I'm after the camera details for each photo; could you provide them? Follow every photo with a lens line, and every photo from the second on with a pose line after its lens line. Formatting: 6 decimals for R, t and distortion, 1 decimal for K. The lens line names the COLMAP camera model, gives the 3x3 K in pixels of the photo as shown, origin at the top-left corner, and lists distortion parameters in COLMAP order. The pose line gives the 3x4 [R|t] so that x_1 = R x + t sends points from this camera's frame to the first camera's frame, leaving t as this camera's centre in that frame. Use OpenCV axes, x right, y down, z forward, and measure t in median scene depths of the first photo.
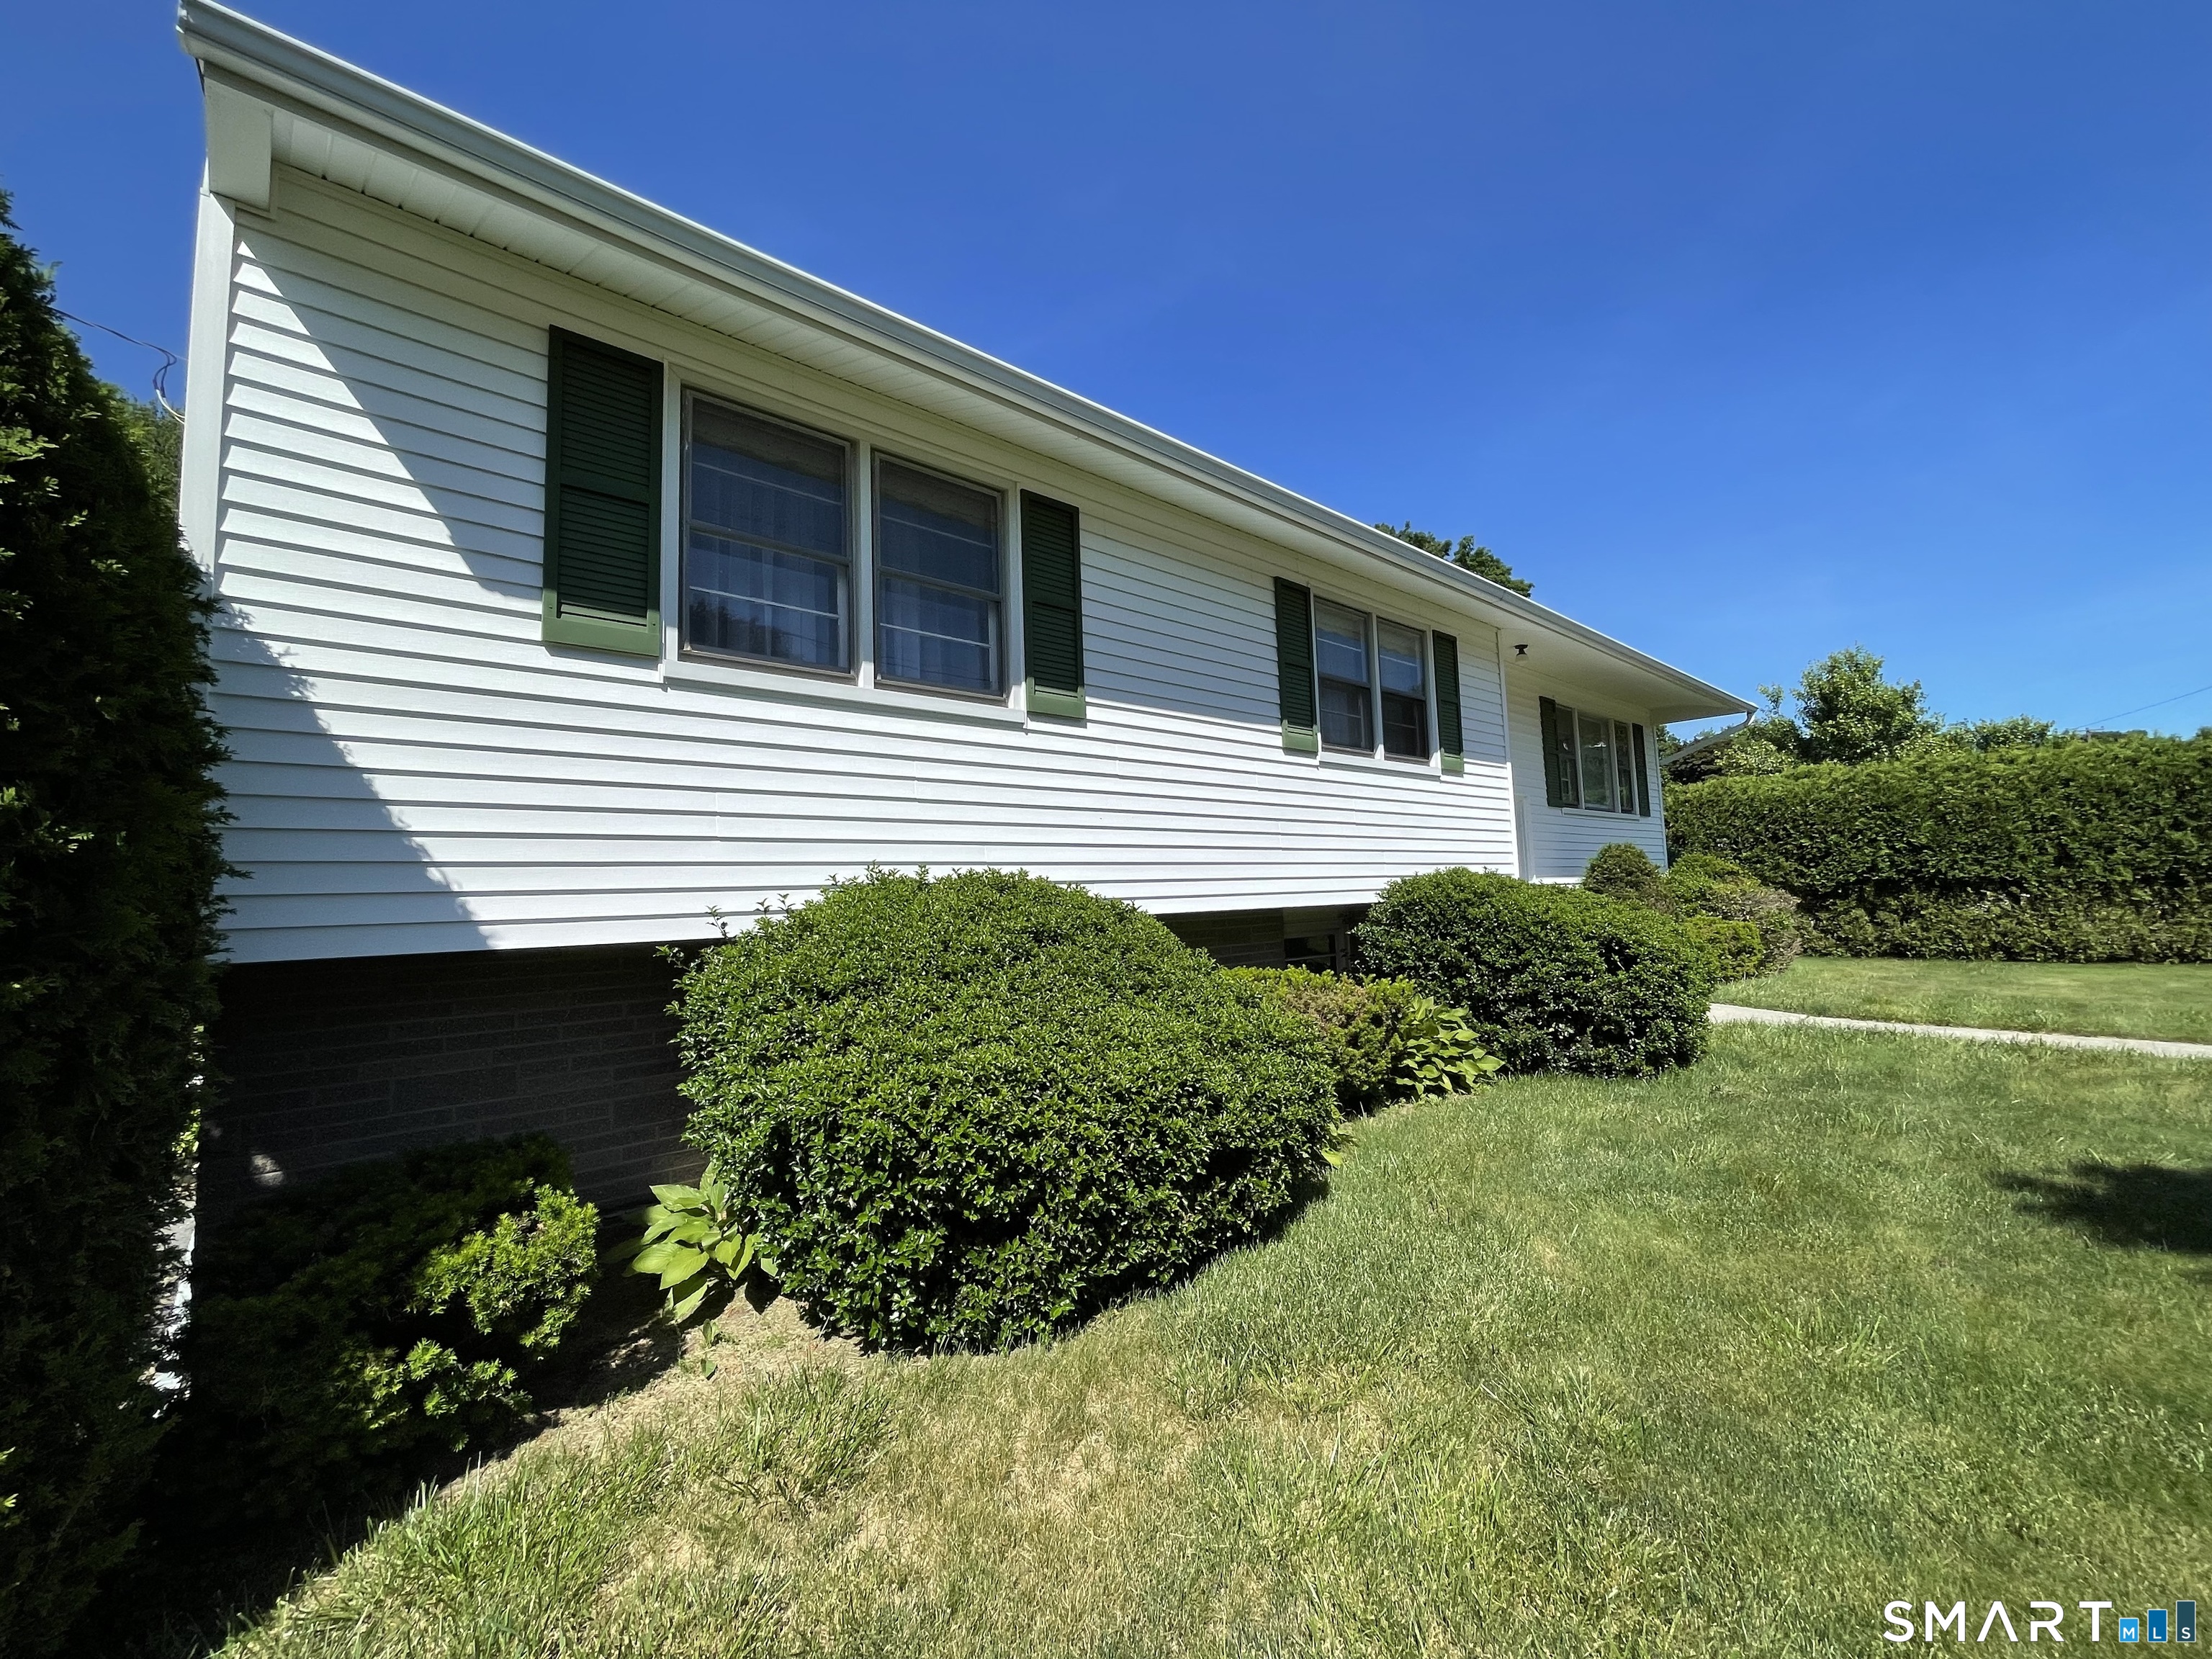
lens RADIAL K [[899.2, 0, 1096.4], [0, 899.2, 814.3], [0, 0, 1]] dist [0.002847, -0.000693]
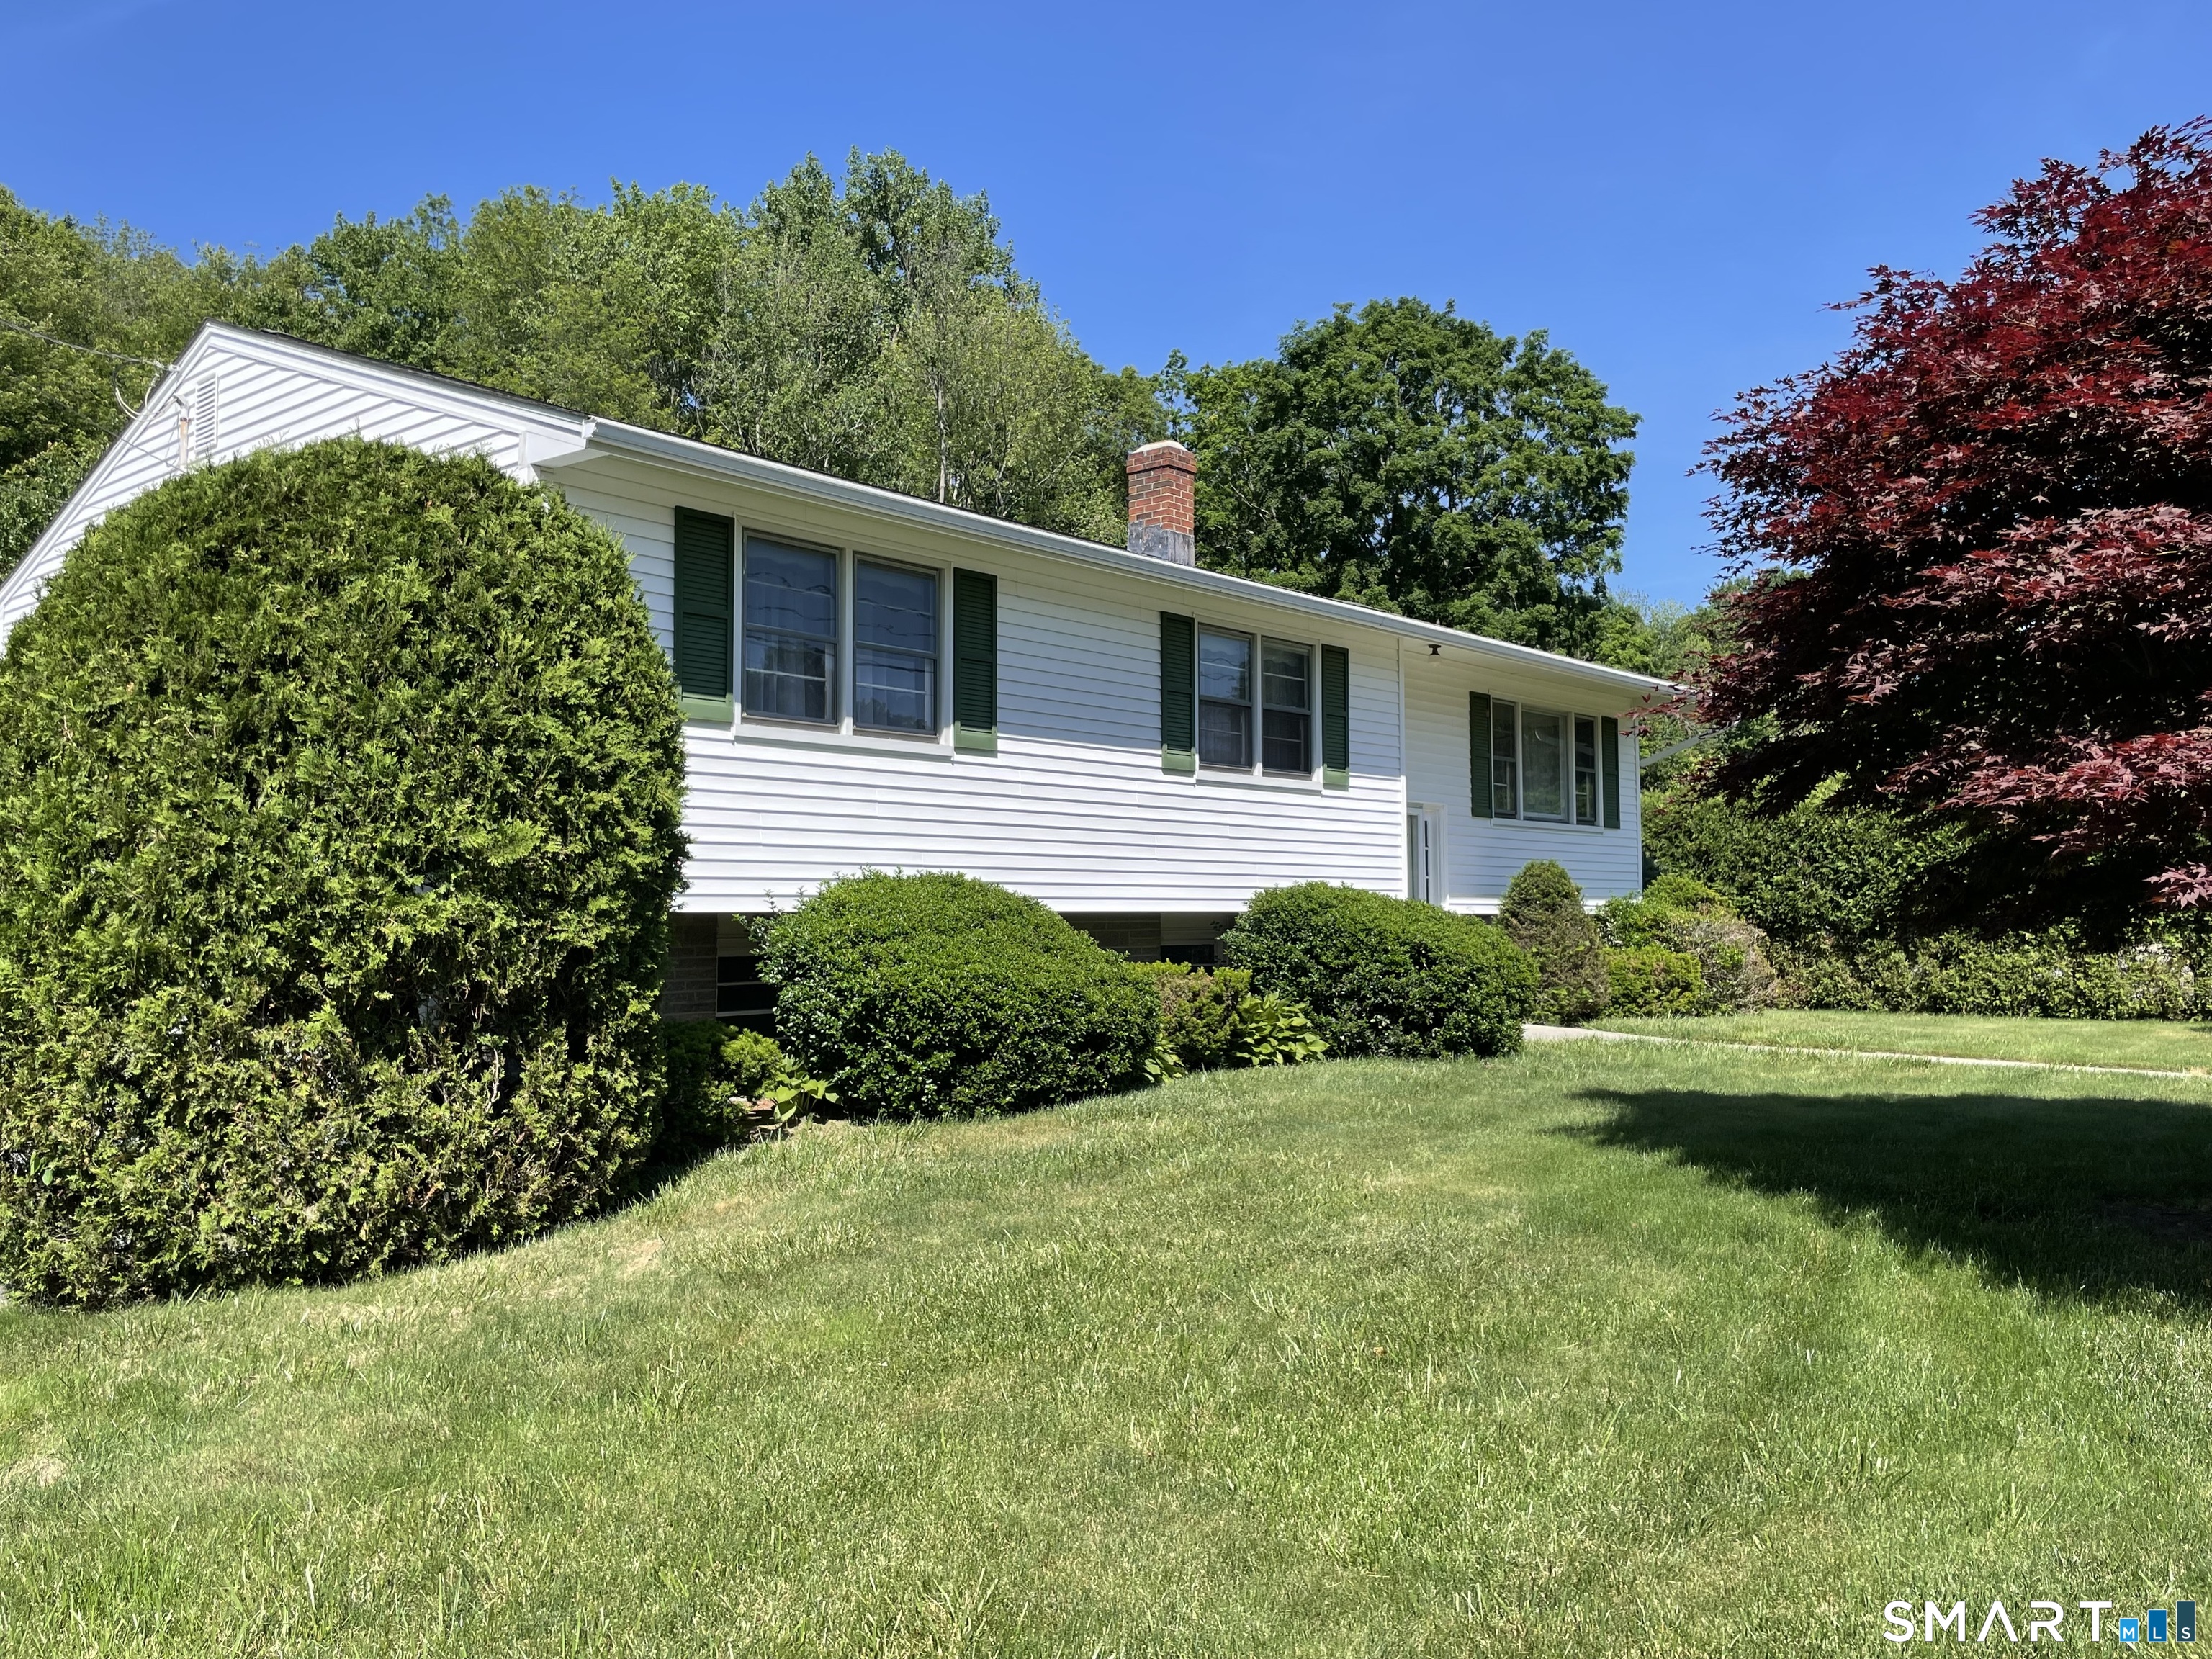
lens RADIAL K [[1744.0, 0, 1105.4], [0, 1744.0, 816.8], [0, 0, 1]] dist [0.050597, -0.001703]
pose [[0.990626, 0.036278, 0.131697, -0.160986], [-0.040209, 0.998818, 0.027312, -0.079673], [-0.130550, -0.032351, 0.990914, -1.269816]]
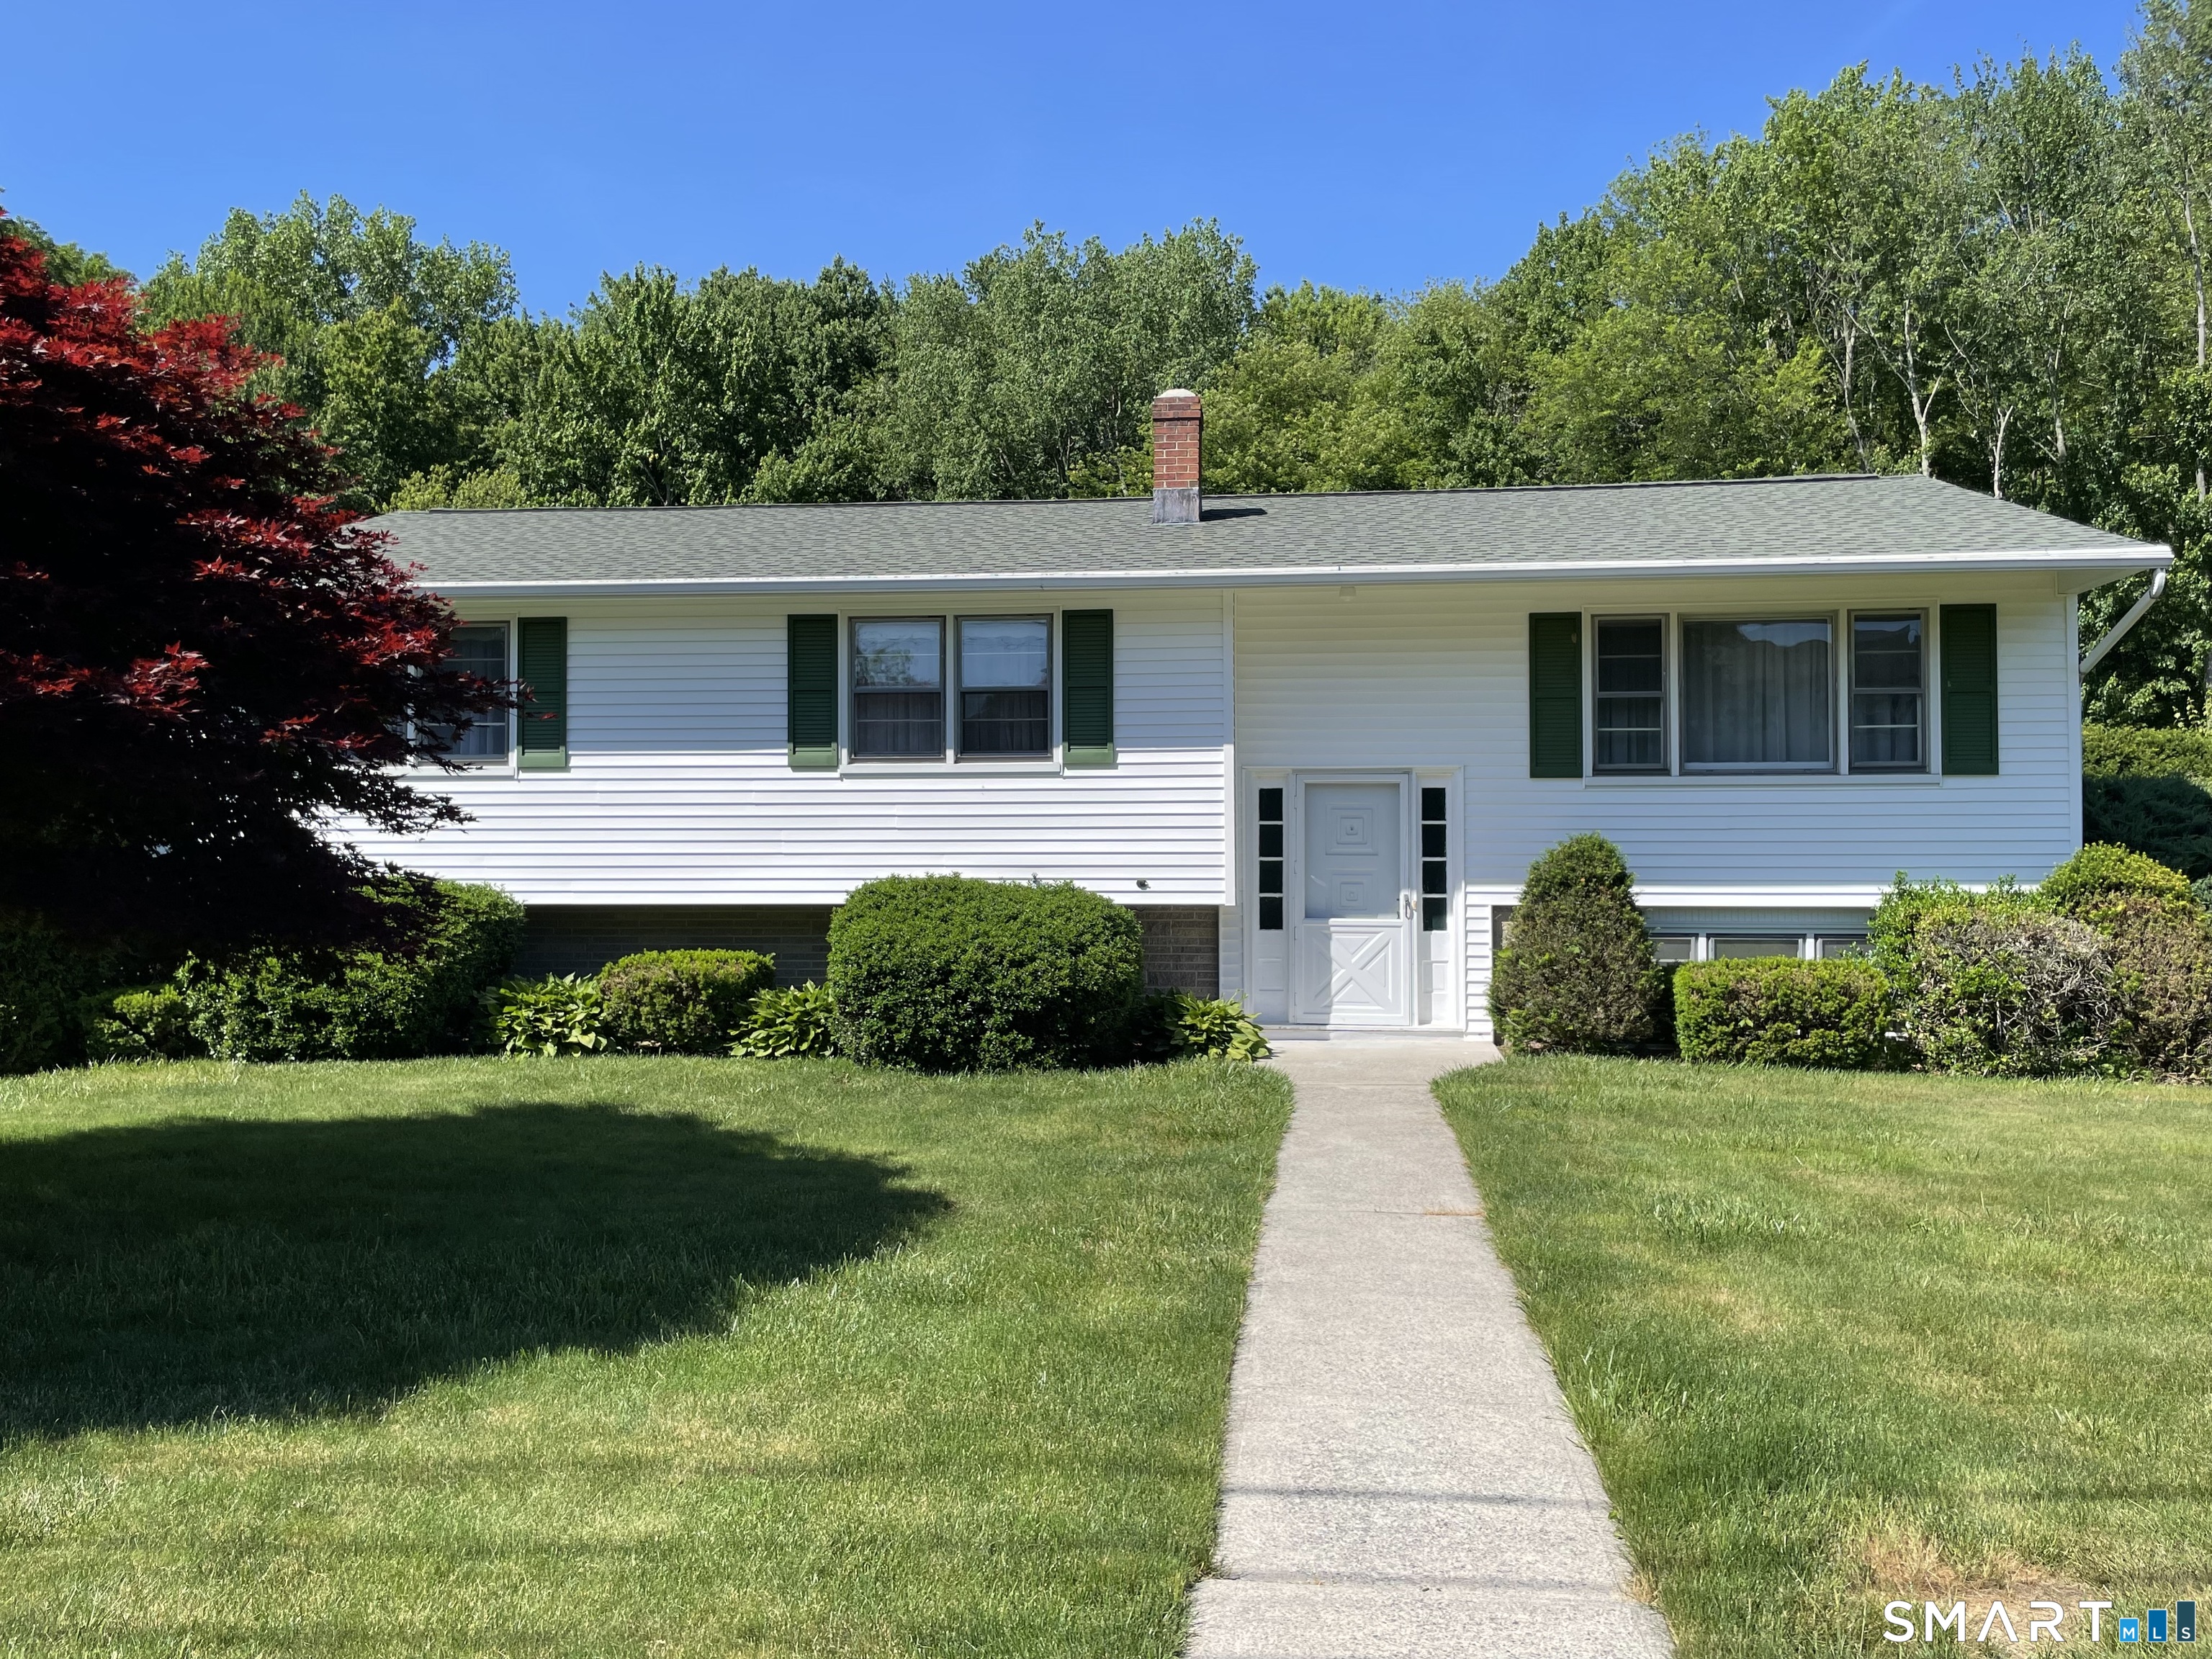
lens RADIAL K [[1744.0, 0, 1097.1], [0, 1744.0, 846.5], [0, 0, 1]] dist [0.050597, -0.001703]
pose [[0.694217, -0.007047, -0.719732, 2.369889], [0.042015, 0.998644, 0.030748, -0.026666], [0.718539, -0.051585, 0.693571, -0.310776]]
